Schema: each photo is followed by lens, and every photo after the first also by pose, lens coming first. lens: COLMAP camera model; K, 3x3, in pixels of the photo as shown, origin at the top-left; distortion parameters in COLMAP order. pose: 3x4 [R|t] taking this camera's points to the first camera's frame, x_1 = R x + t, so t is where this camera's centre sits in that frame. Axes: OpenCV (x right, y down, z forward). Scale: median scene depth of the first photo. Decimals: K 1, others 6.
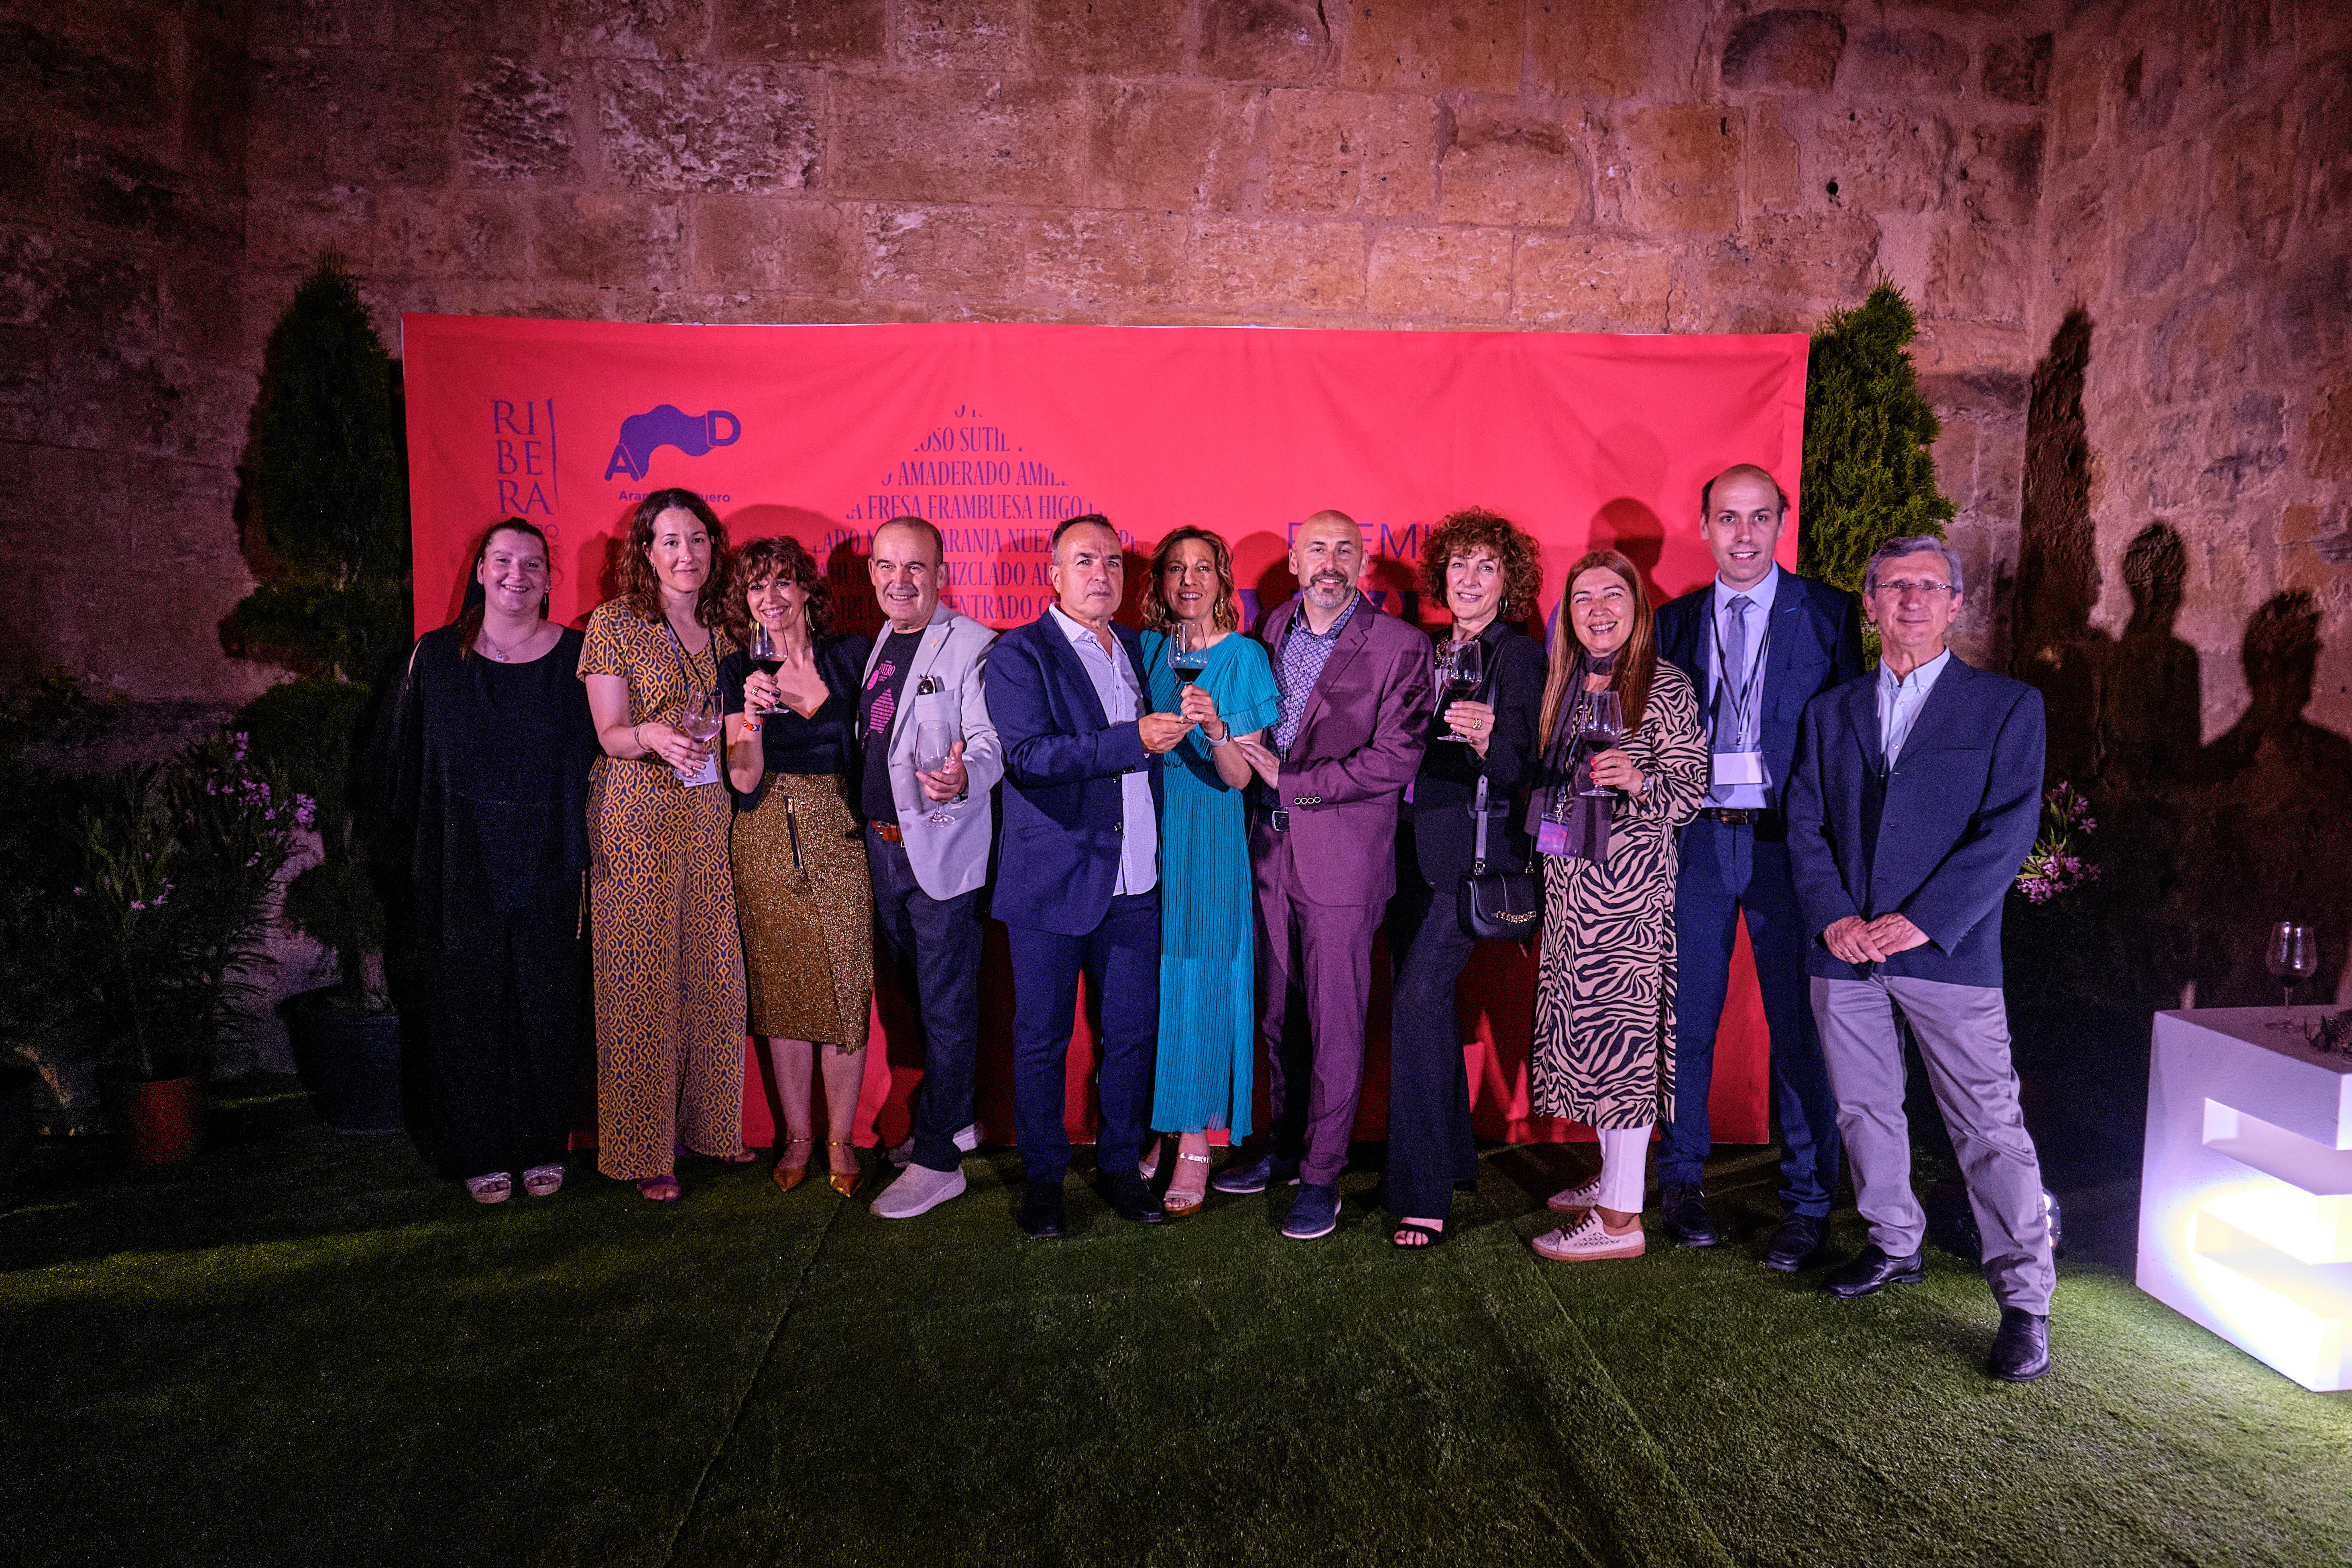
lens RADIAL K [[1547.9, 0, 1168.7], [0, 1547.9, 796.2], [0, 0, 1]] dist [0.001397, -0.022282]
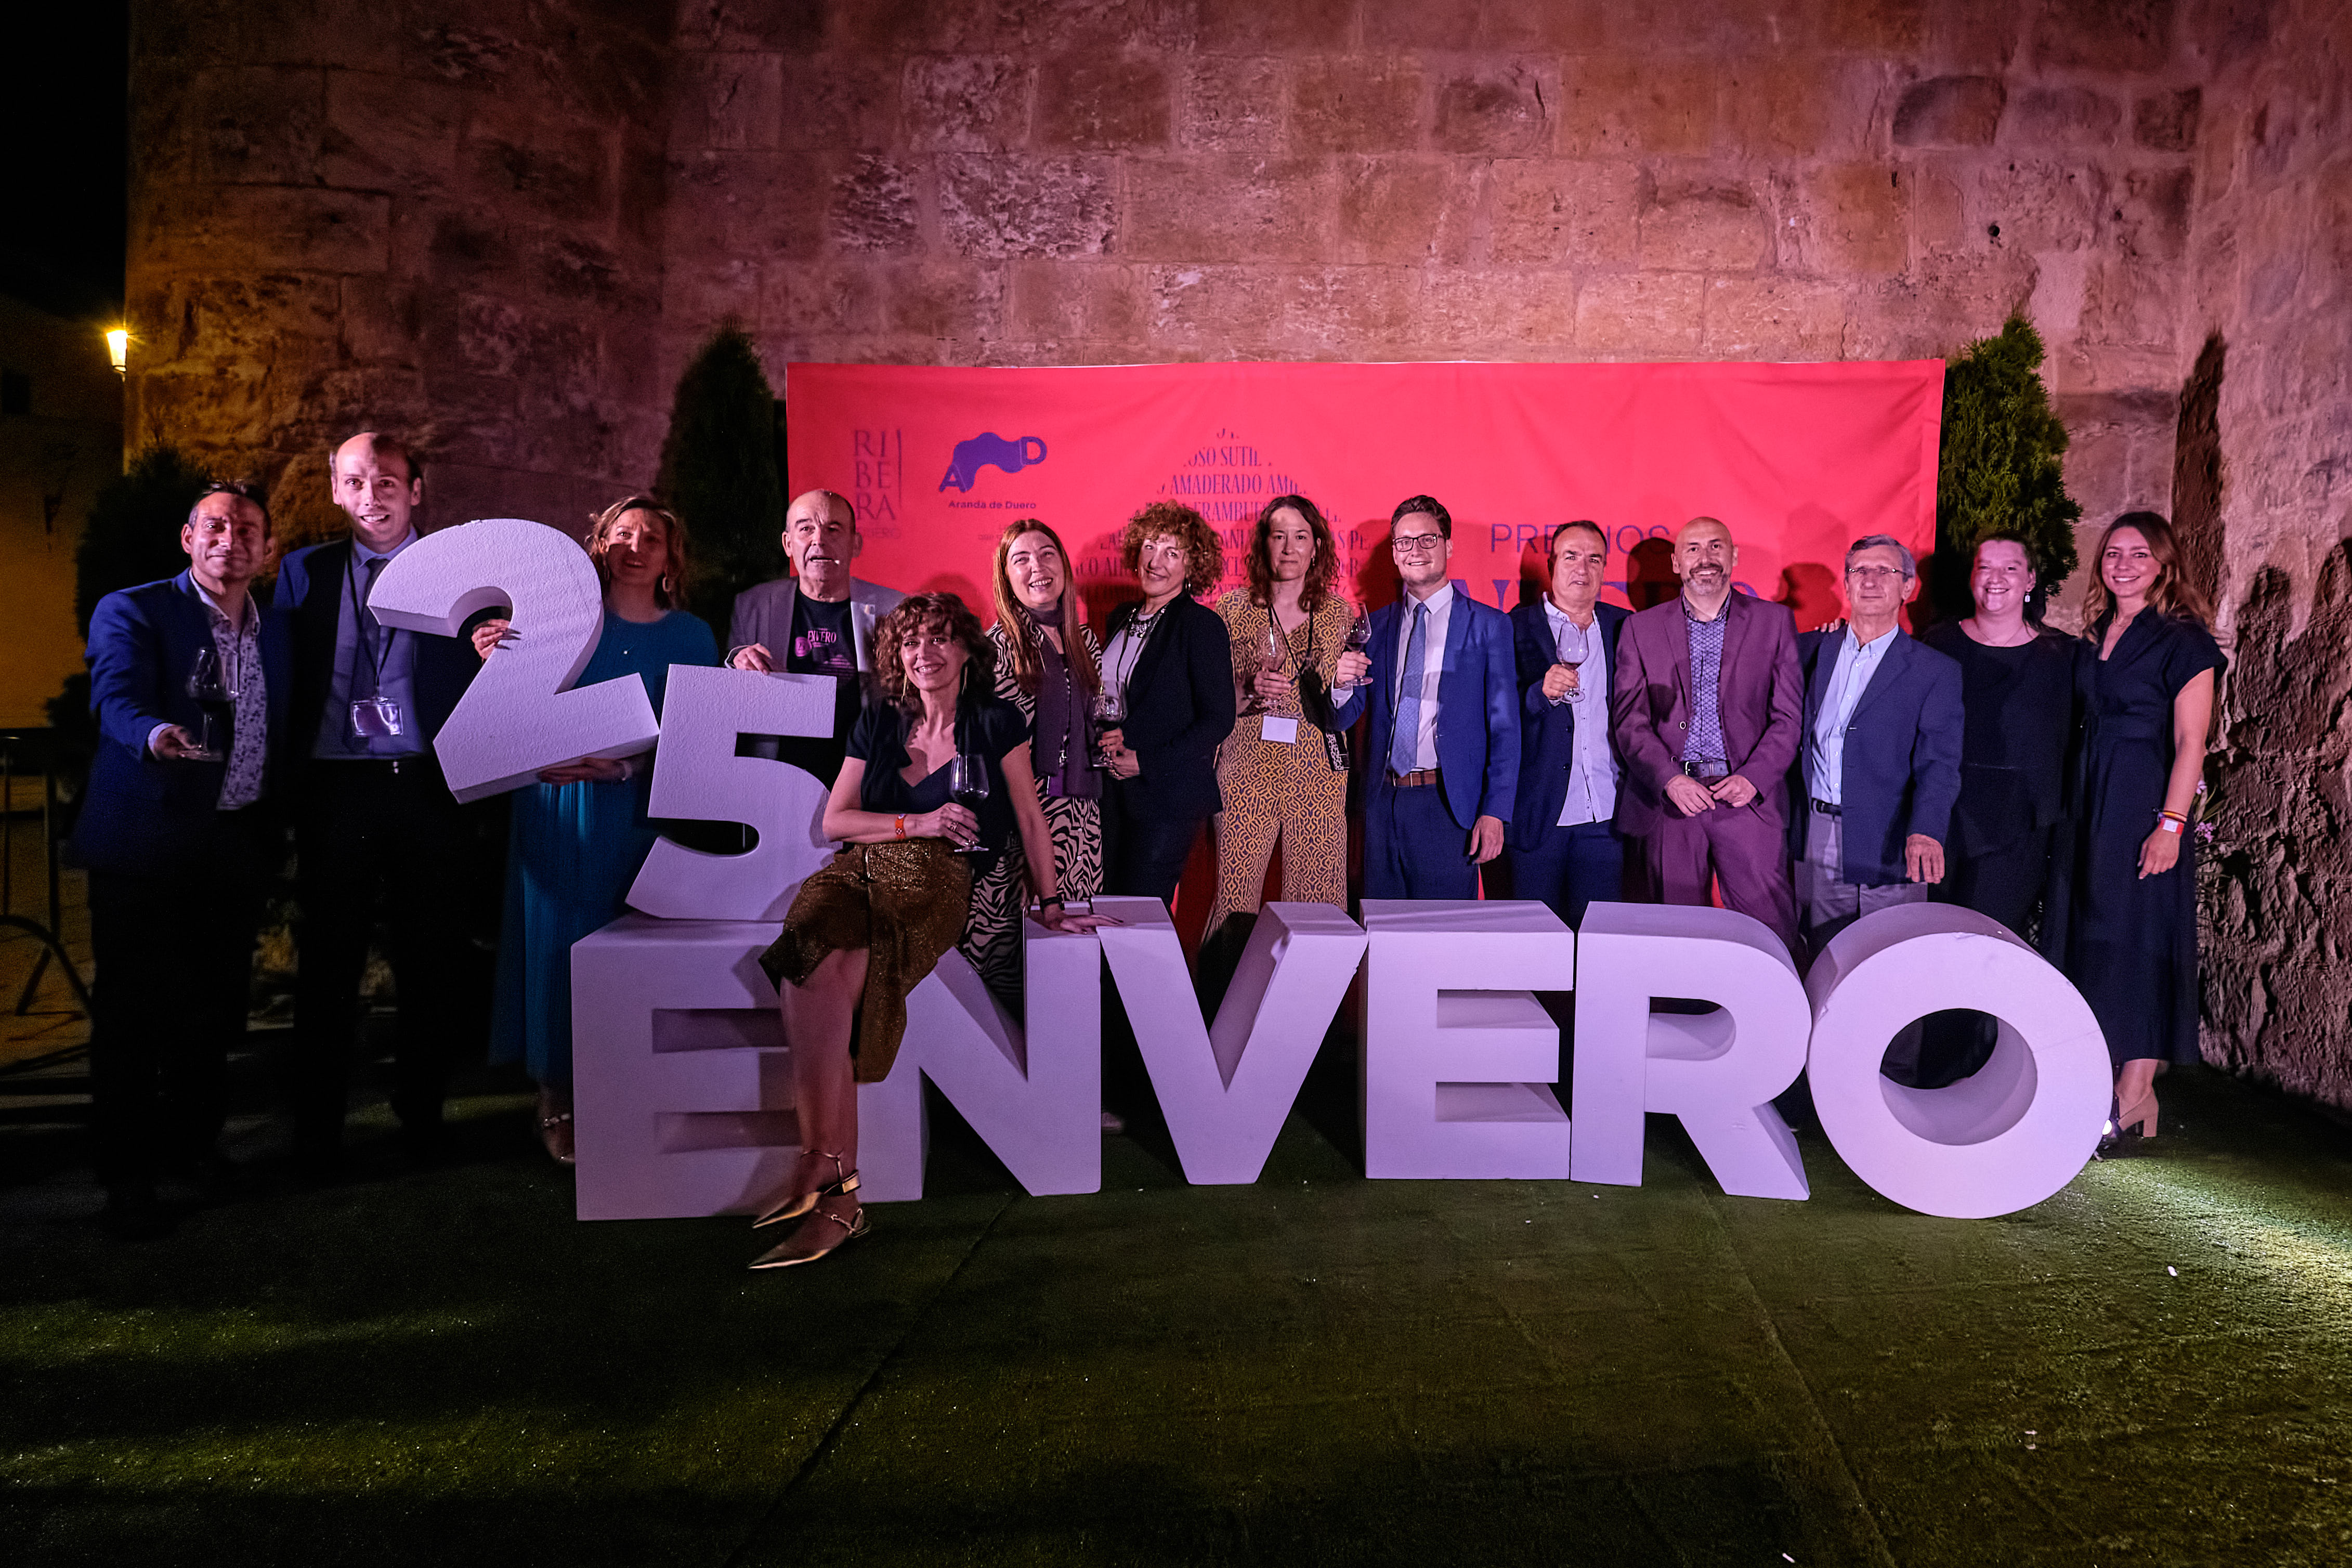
lens RADIAL K [[1542.8, 0, 1299.2], [0, 1542.8, 799.2], [0, 0, 1]] dist [-0.011457, -0.000554]
pose [[0.993386, 0.014676, -0.113882, 0.059711], [-0.016774, 0.999706, -0.017486, 0.050623], [0.113592, 0.019280, 0.993340, -0.168057]]
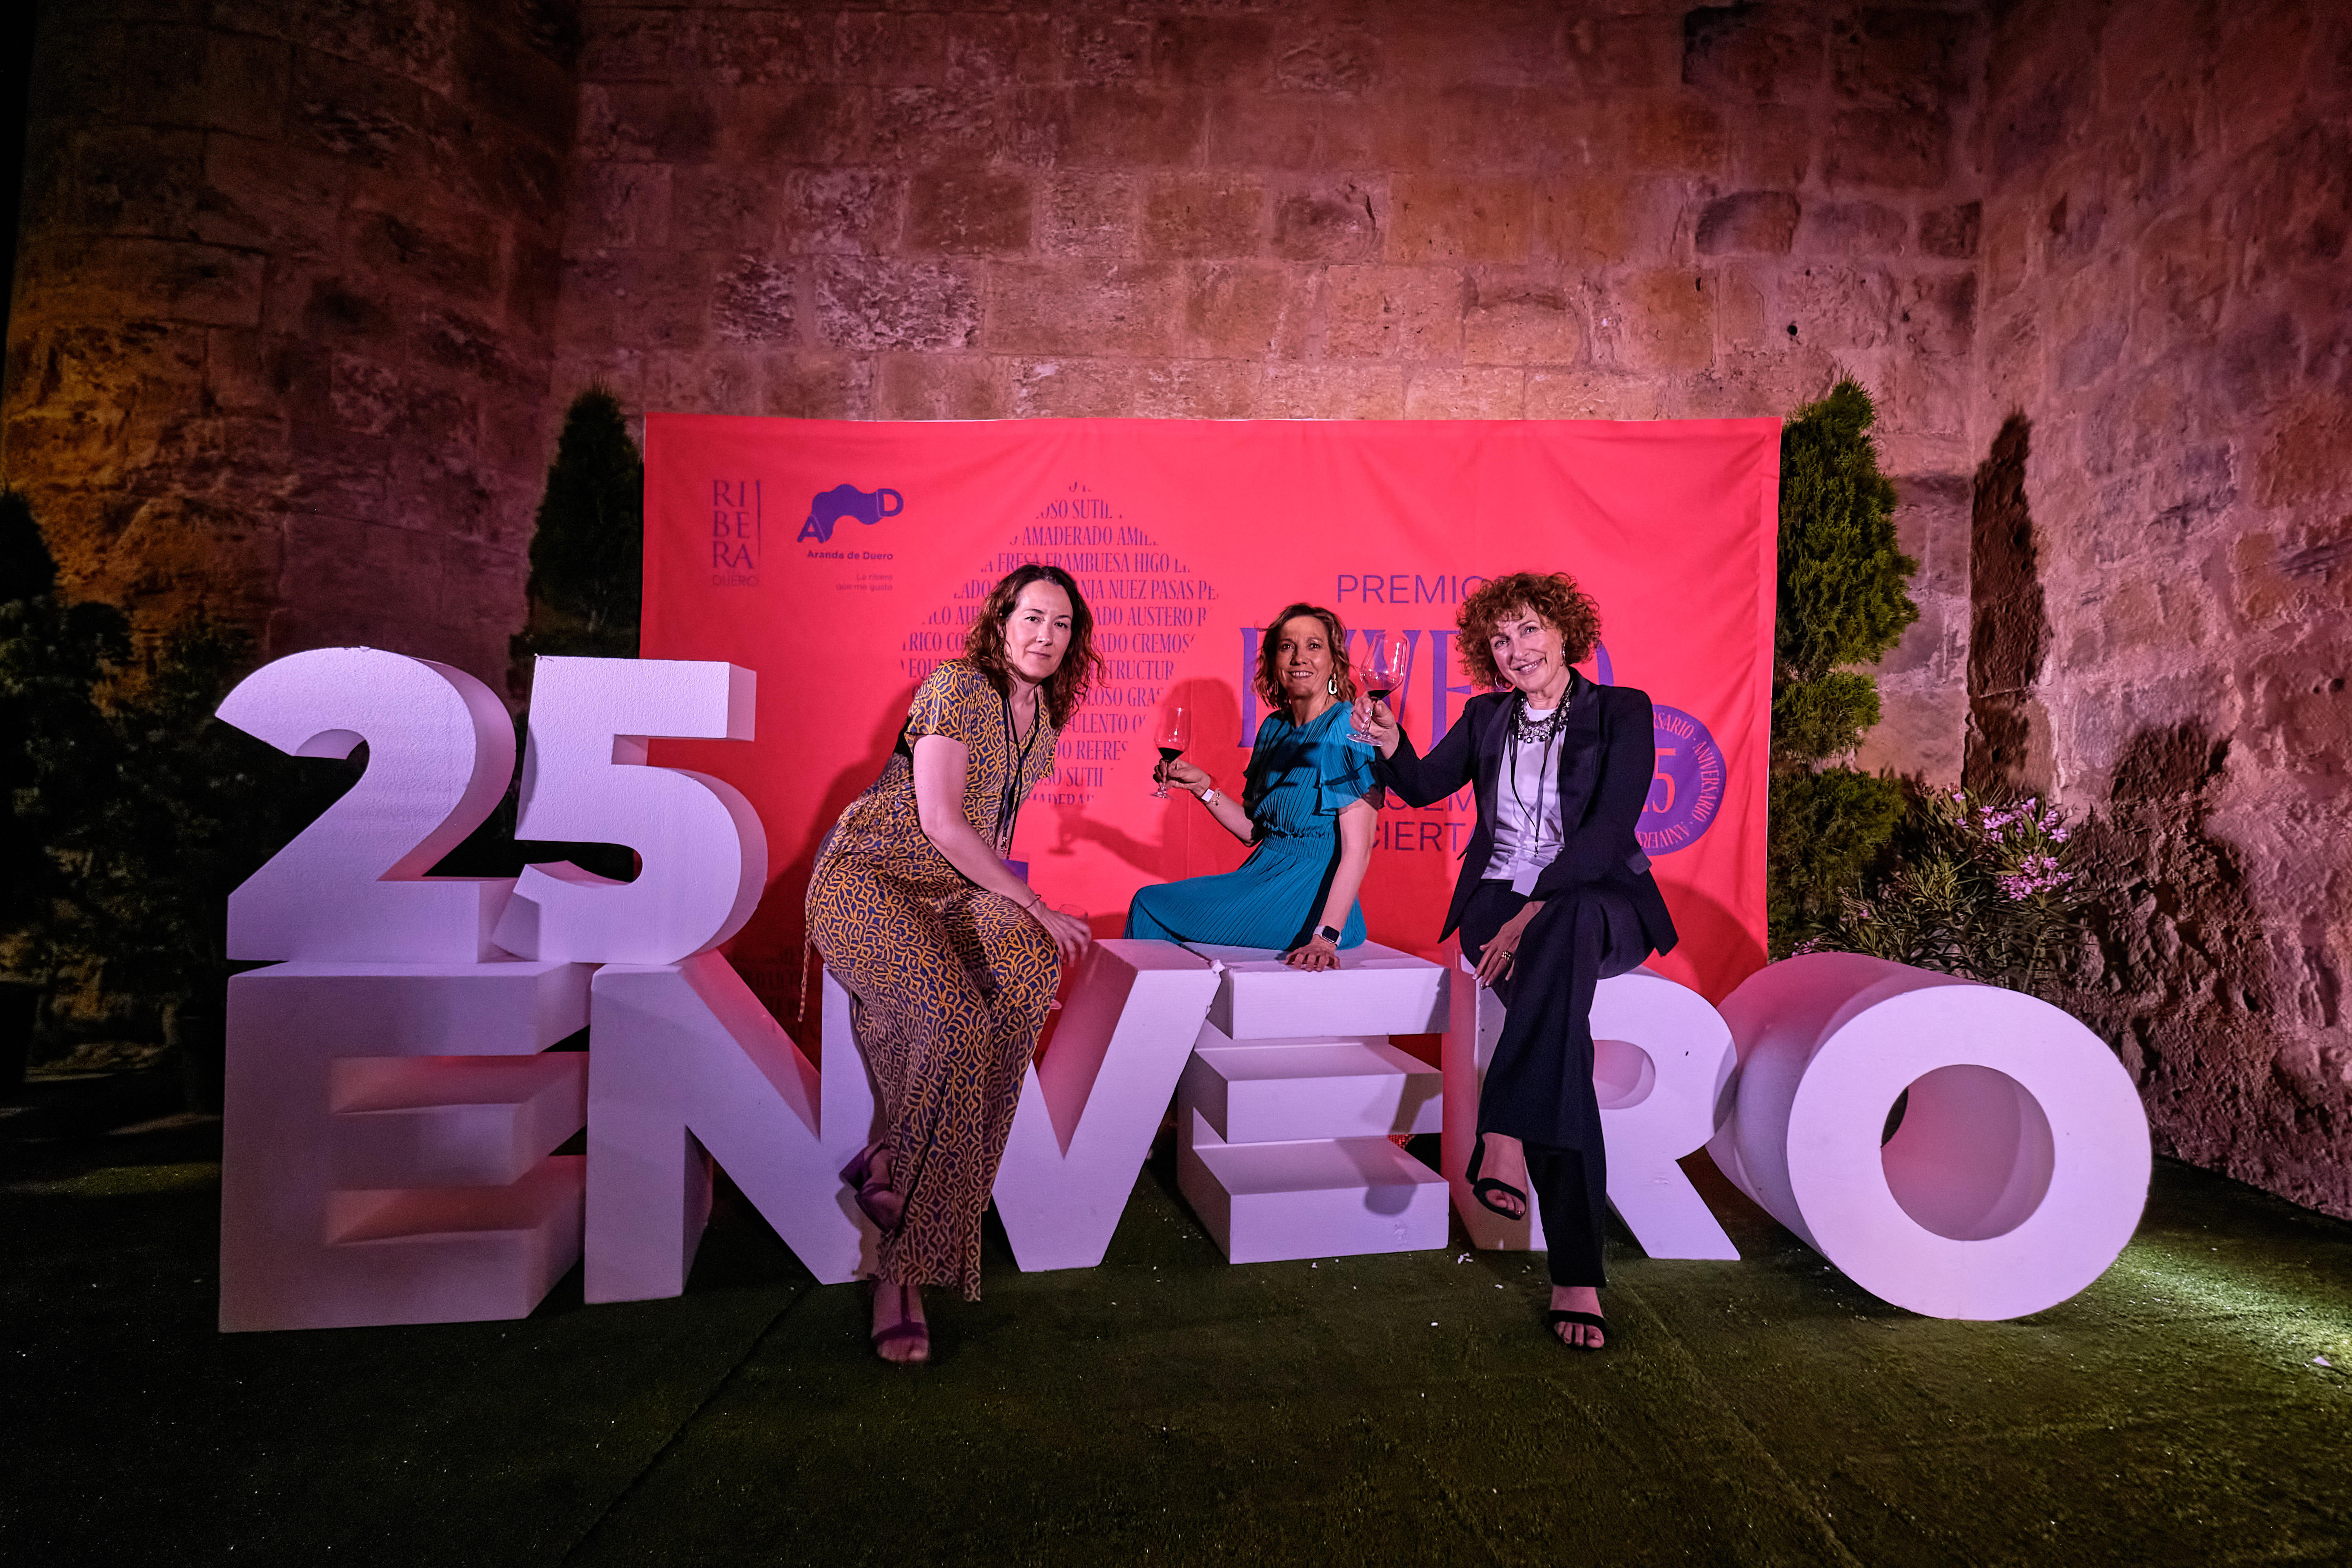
lens RADIAL K [[1145.3, 0, 1169.1], [0, 1145.3, 790.8], [0, 0, 1]] dist [0.009570, -0.004861]
pose [[0.996270, 0.013325, -0.085260, 0.021465], [-0.023122, 0.993099, -0.114976, 0.084451], [0.083139, 0.116519, 0.989703, 0.103718]]
